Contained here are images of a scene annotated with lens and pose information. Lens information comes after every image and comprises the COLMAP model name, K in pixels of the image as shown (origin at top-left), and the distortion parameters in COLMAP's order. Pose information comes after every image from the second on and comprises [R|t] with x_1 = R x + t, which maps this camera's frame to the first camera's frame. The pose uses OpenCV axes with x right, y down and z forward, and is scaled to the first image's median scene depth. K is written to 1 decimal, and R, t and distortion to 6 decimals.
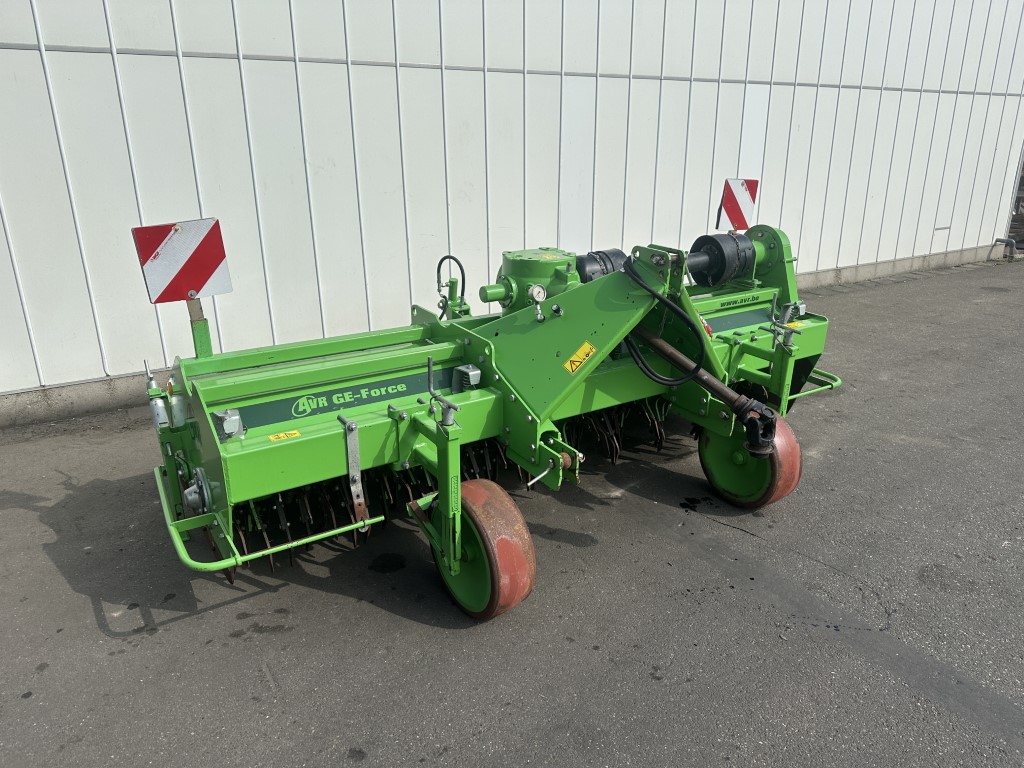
lens RADIAL K [[700.3, 0, 522.7], [0, 700.3, 380.1], [0, 0, 1]] dist [0.013899, -0.020650]
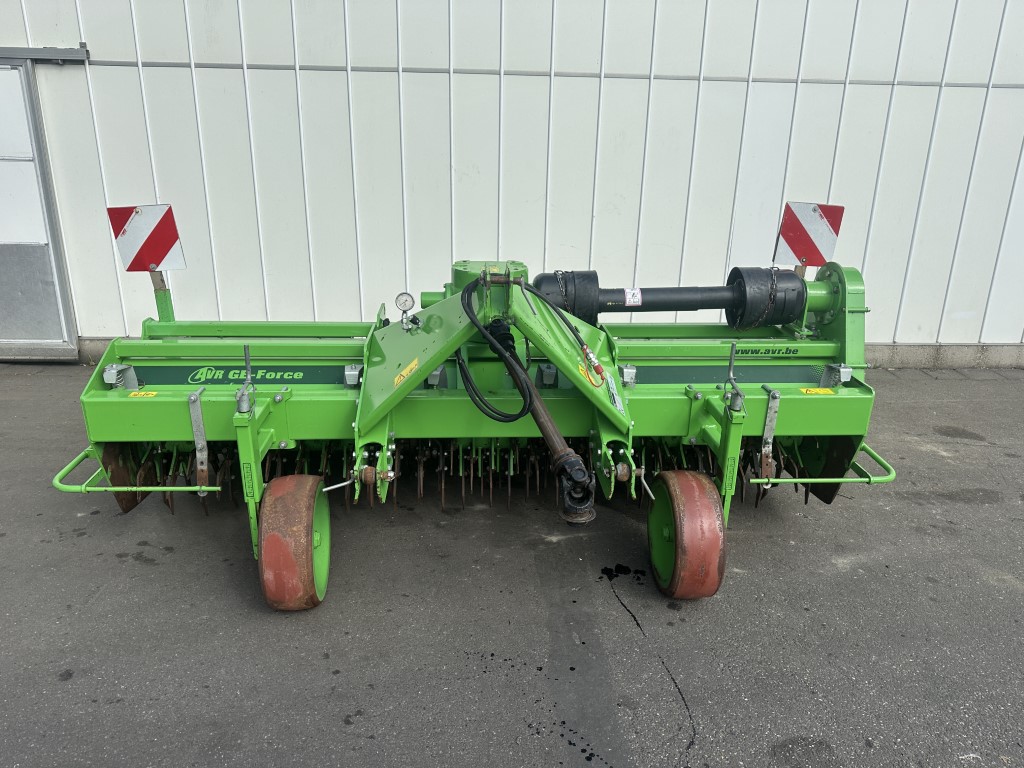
lens RADIAL K [[700.3, 0, 522.7], [0, 700.3, 391.1], [0, 0, 1]] dist [0.013899, -0.020650]
pose [[0.878580, 0.174888, -0.444424, 0.607768], [-0.177663, 0.983441, 0.035777, -0.065426], [0.443321, 0.047525, 0.895102, 0.213092]]
